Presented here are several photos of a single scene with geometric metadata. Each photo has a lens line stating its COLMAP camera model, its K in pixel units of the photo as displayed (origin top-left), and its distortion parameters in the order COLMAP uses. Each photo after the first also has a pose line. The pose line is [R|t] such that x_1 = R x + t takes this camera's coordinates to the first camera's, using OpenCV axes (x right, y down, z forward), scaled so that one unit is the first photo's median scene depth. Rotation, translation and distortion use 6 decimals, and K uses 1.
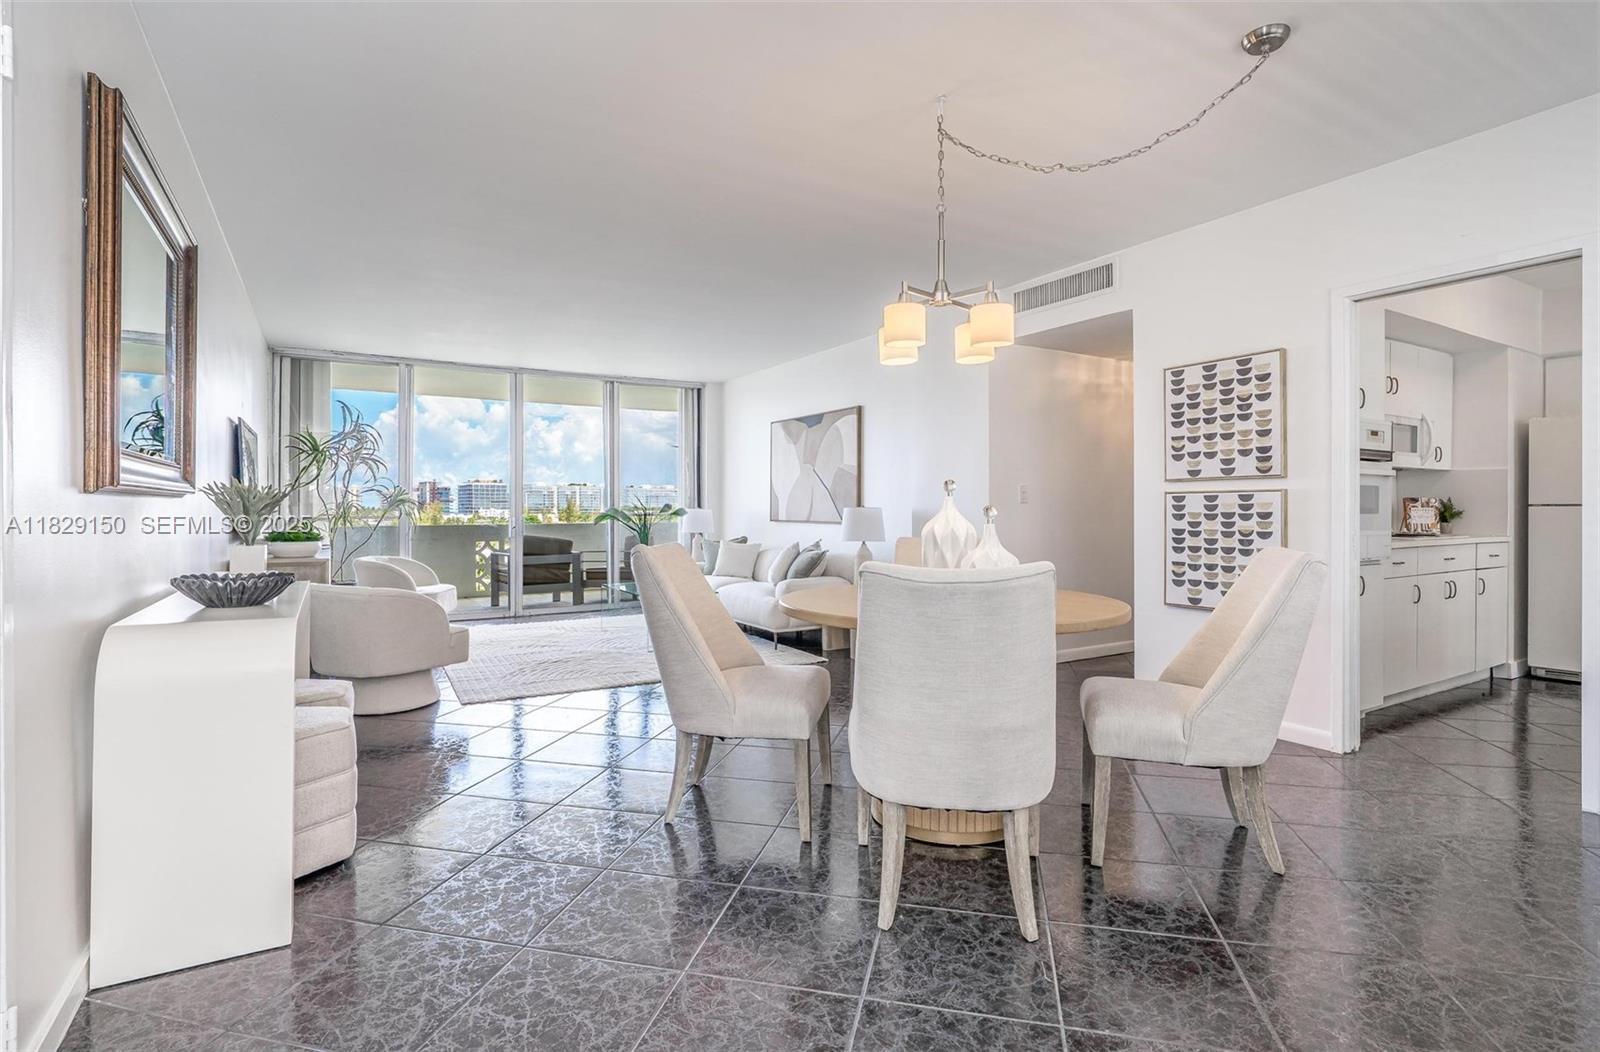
lens RADIAL K [[764.6, 0, 794.5], [0, 764.6, 514.9], [0, 0, 1]] dist [-0.004911, -0.000778]
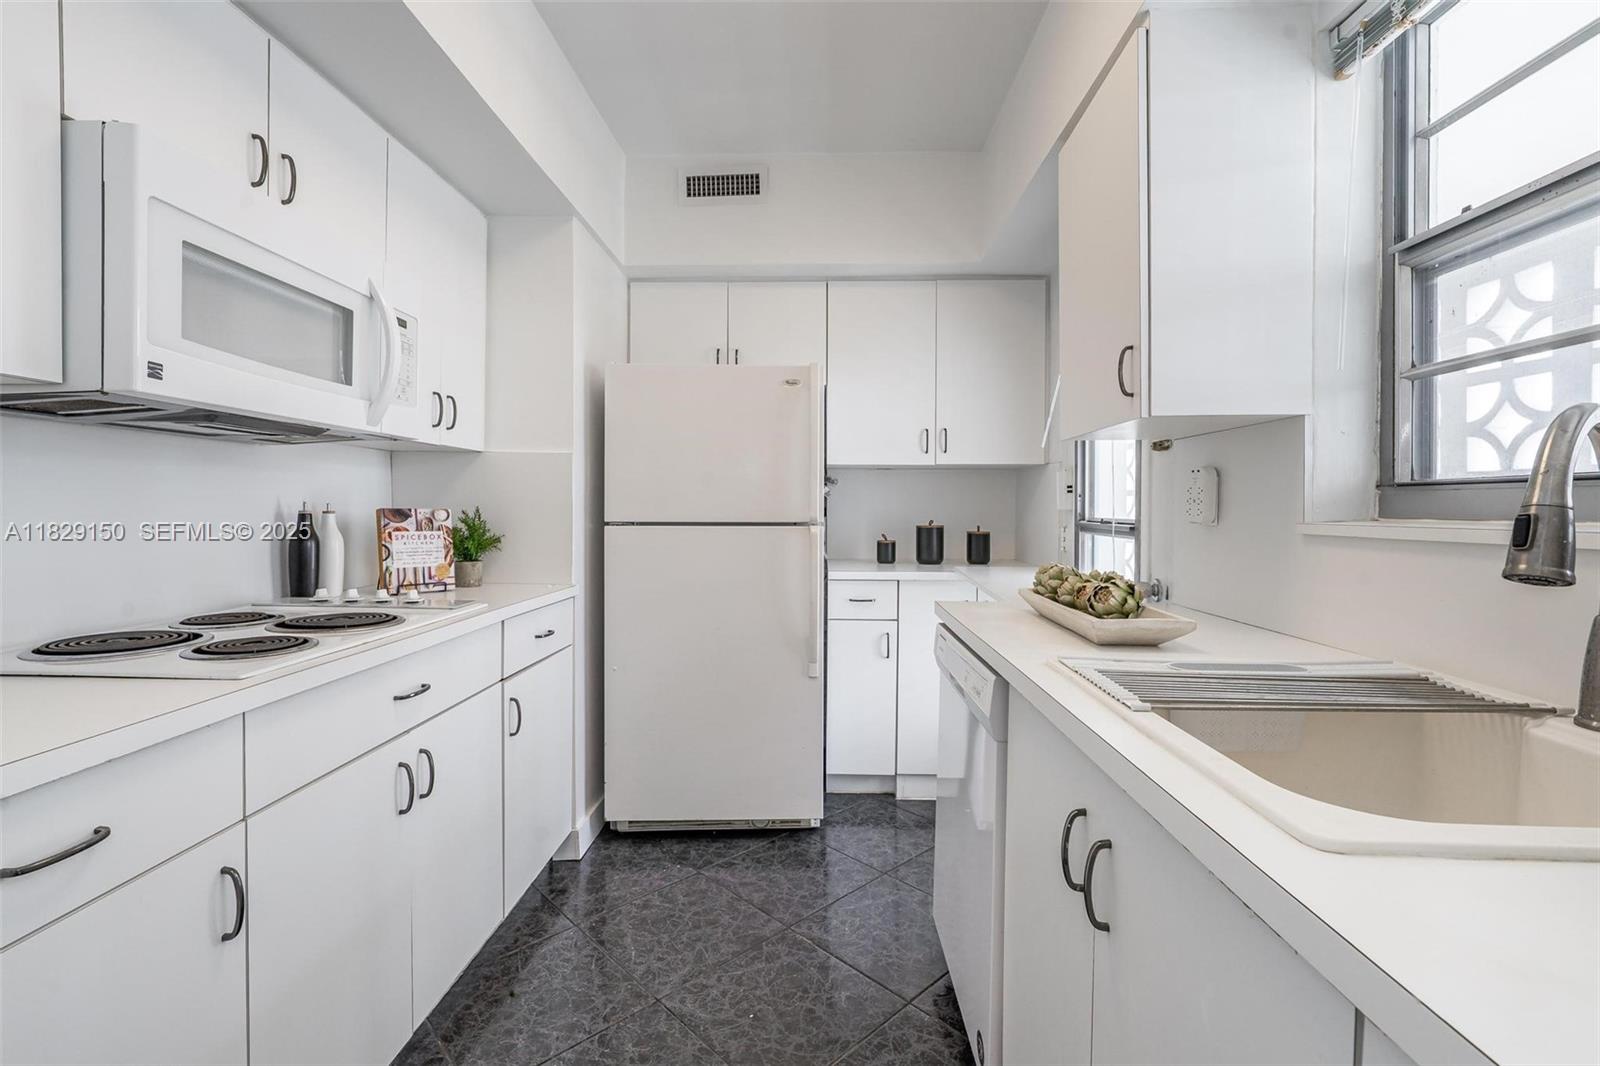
lens RADIAL K [[714.8, 0, 797.4], [0, 714.8, 520.4], [0, 0, 1]] dist [0.001028, 0.000332]
pose [[0.545763, -0.008920, 0.837892, 0.604566], [0.000075, 0.999944, 0.010596, -0.020406], [-0.837940, -0.005720, 0.545733, 0.598578]]
